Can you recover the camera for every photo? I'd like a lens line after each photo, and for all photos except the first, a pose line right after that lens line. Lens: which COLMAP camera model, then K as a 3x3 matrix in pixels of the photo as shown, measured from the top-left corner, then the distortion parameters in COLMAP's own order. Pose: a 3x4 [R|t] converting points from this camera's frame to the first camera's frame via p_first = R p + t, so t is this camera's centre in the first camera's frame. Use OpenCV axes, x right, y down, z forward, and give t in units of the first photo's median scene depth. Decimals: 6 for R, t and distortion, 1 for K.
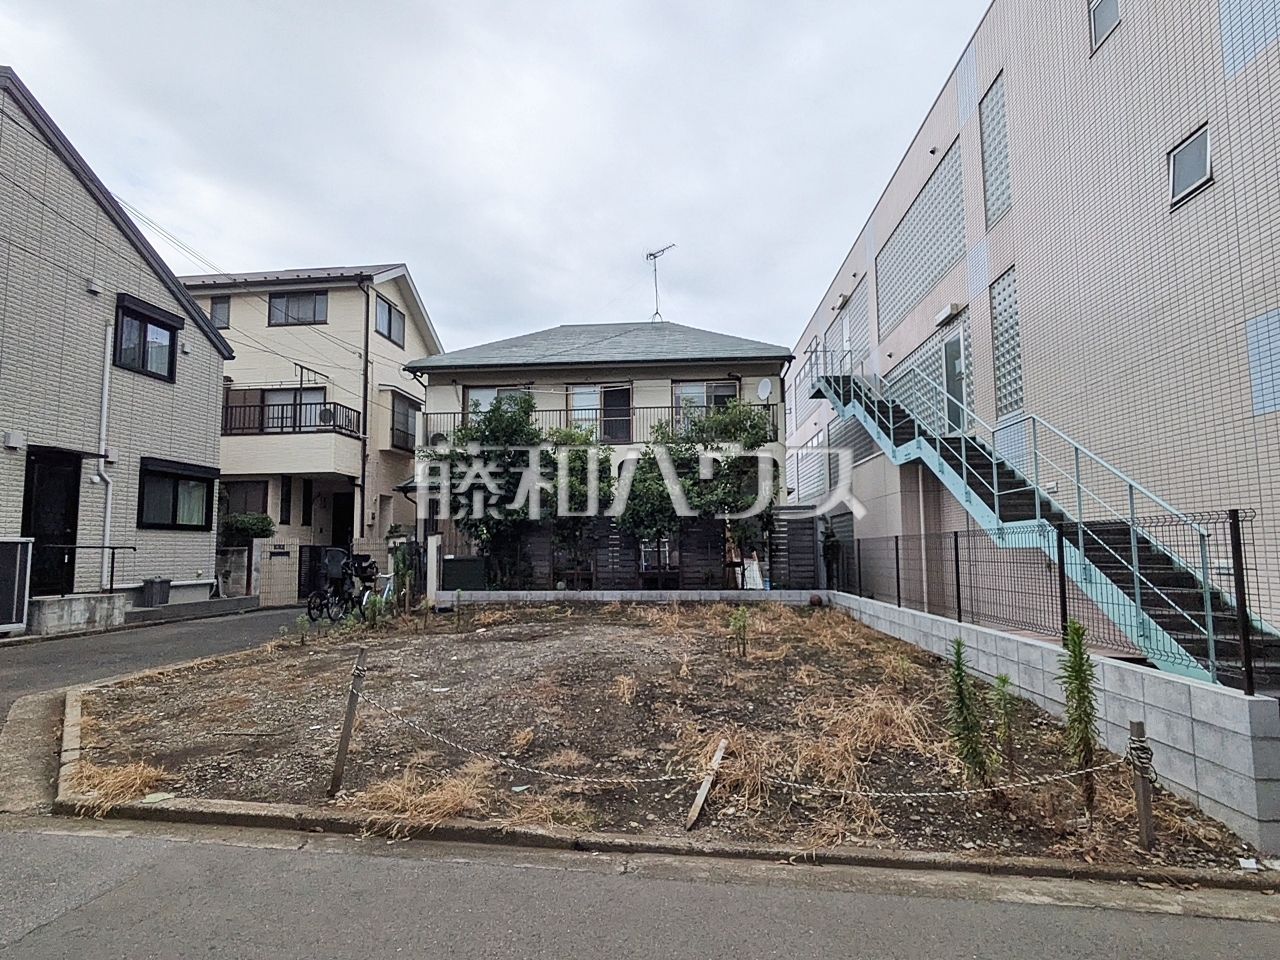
lens RADIAL K [[672.8, 0, 642.7], [0, 672.8, 496.7], [0, 0, 1]] dist [-0.003757, 0.004213]
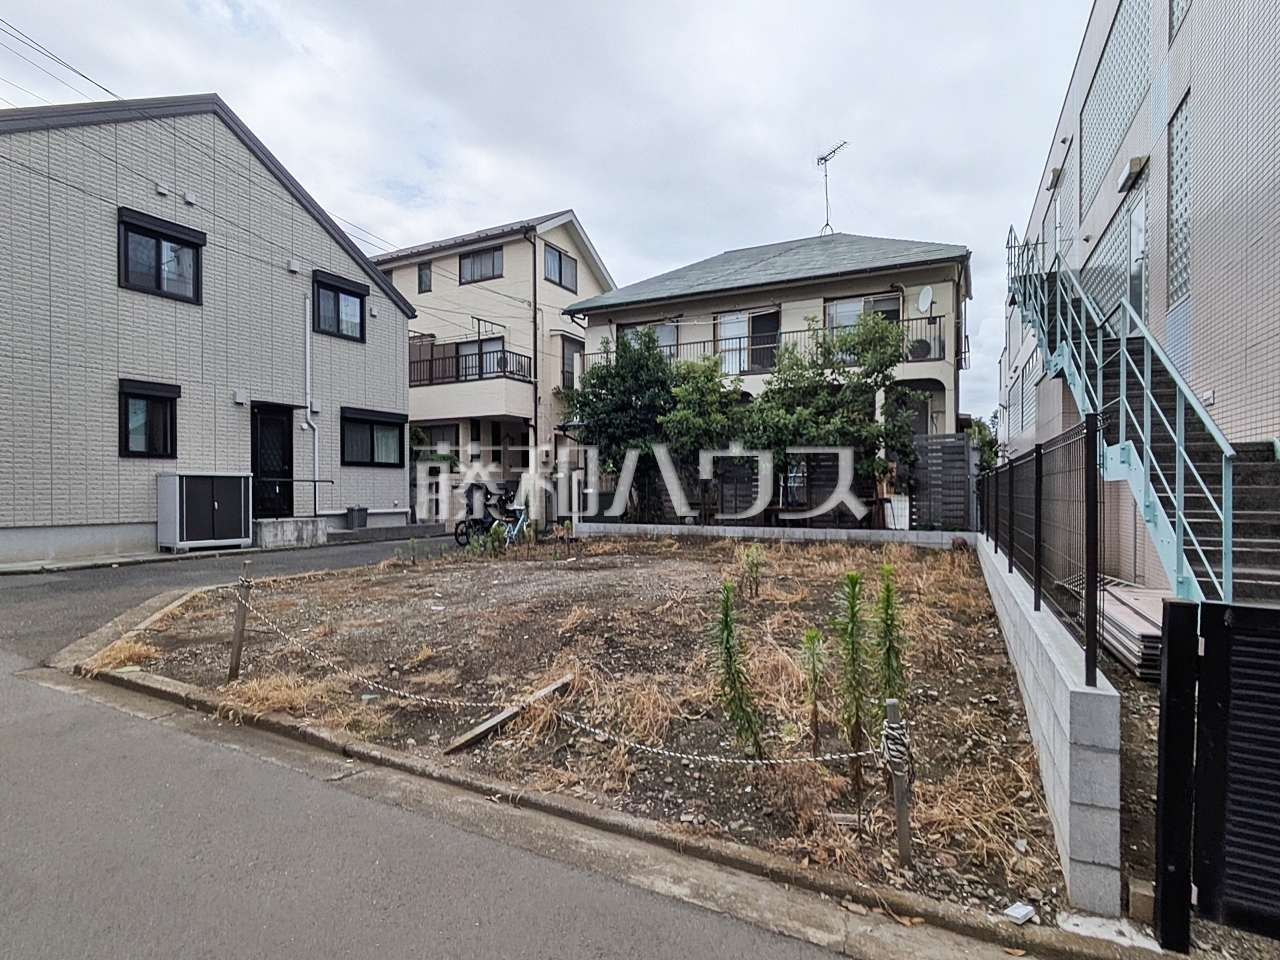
lens RADIAL K [[672.8, 0, 643.8], [0, 672.8, 499.2], [0, 0, 1]] dist [-0.003757, 0.004213]
pose [[0.930240, 0.010434, -0.366804, 0.198049], [0.024918, 0.995492, 0.091512, 0.008755], [0.366105, -0.094268, 0.925786, 0.059311]]
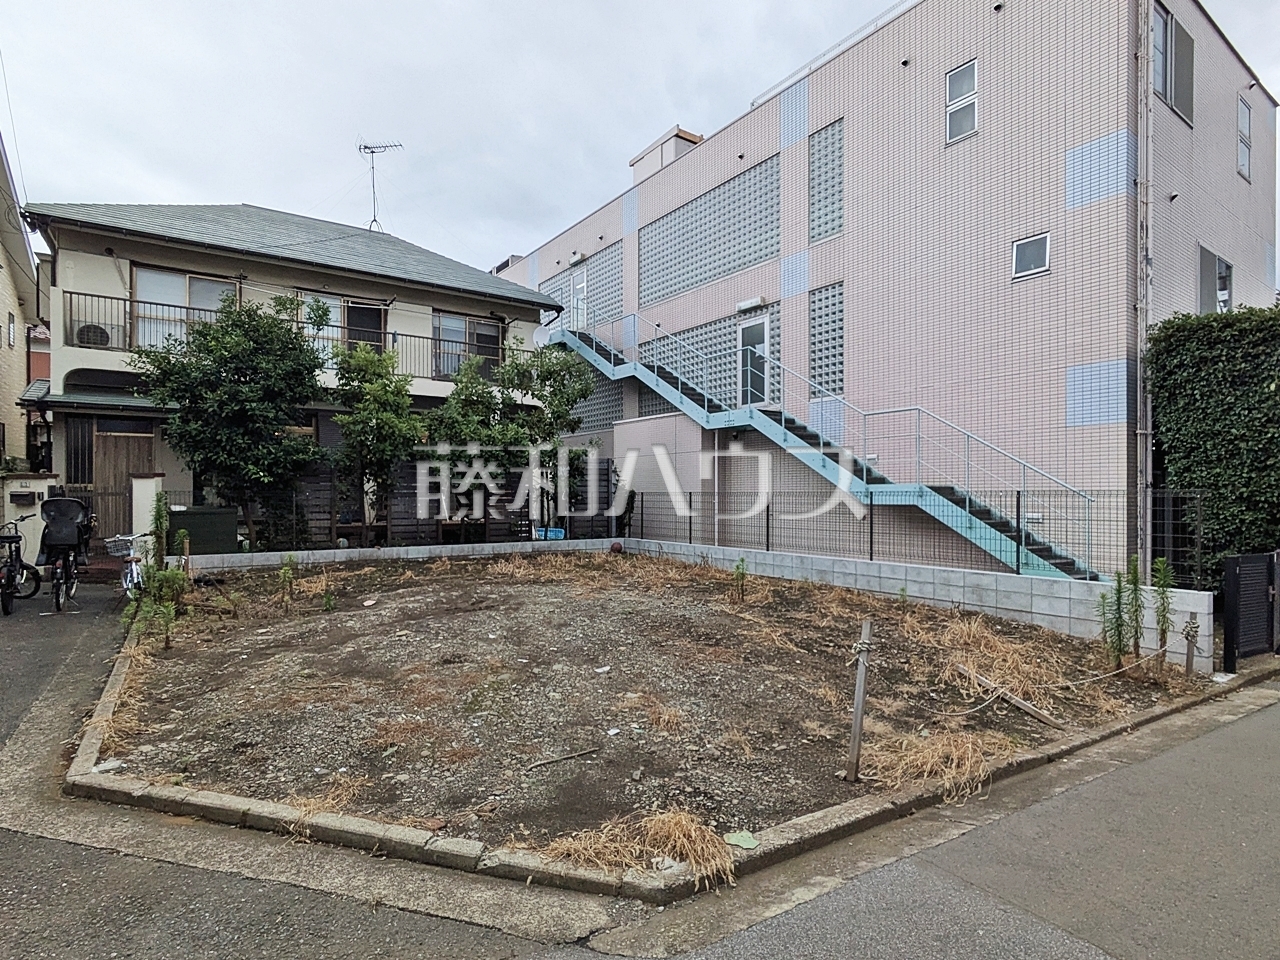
lens RADIAL K [[672.8, 0, 642.7], [0, 672.8, 496.9], [0, 0, 1]] dist [-0.003757, 0.004213]
pose [[0.777839, 0.006040, 0.628434, -0.387220], [-0.058687, 0.996283, 0.063063, 0.003644], [-0.625717, -0.085933, 0.775302, 0.150550]]
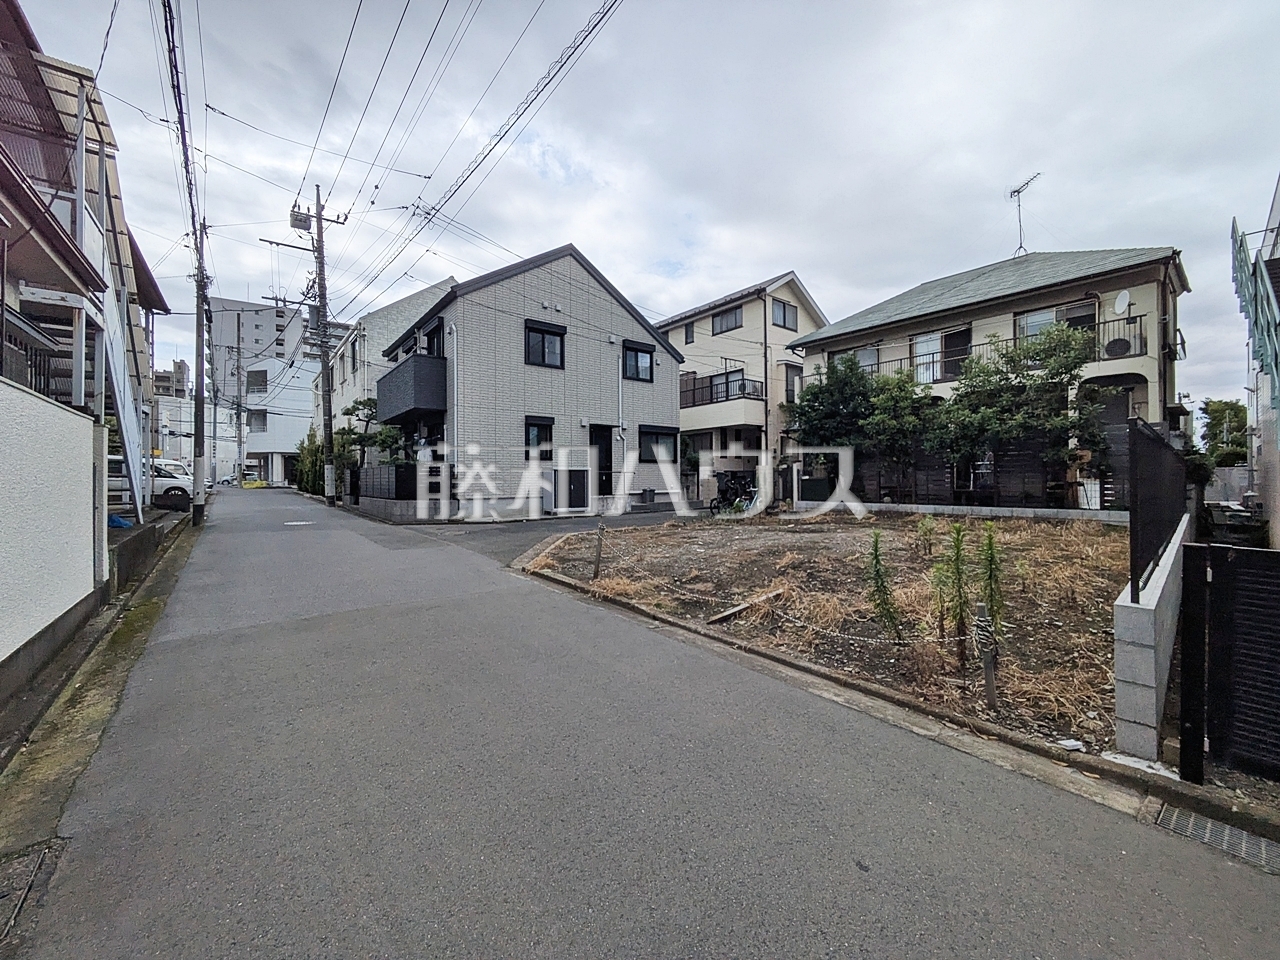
lens RADIAL K [[504.7, 0, 639.2], [0, 504.7, 479.0], [0, 0, 1]] dist [-0.000051, 0.000140]
pose [[0.705715, 0.001108, -0.708495, 0.248714], [0.060428, 0.996261, 0.061749, 0.005063], [0.705914, -0.086390, 0.703009, -0.010819]]
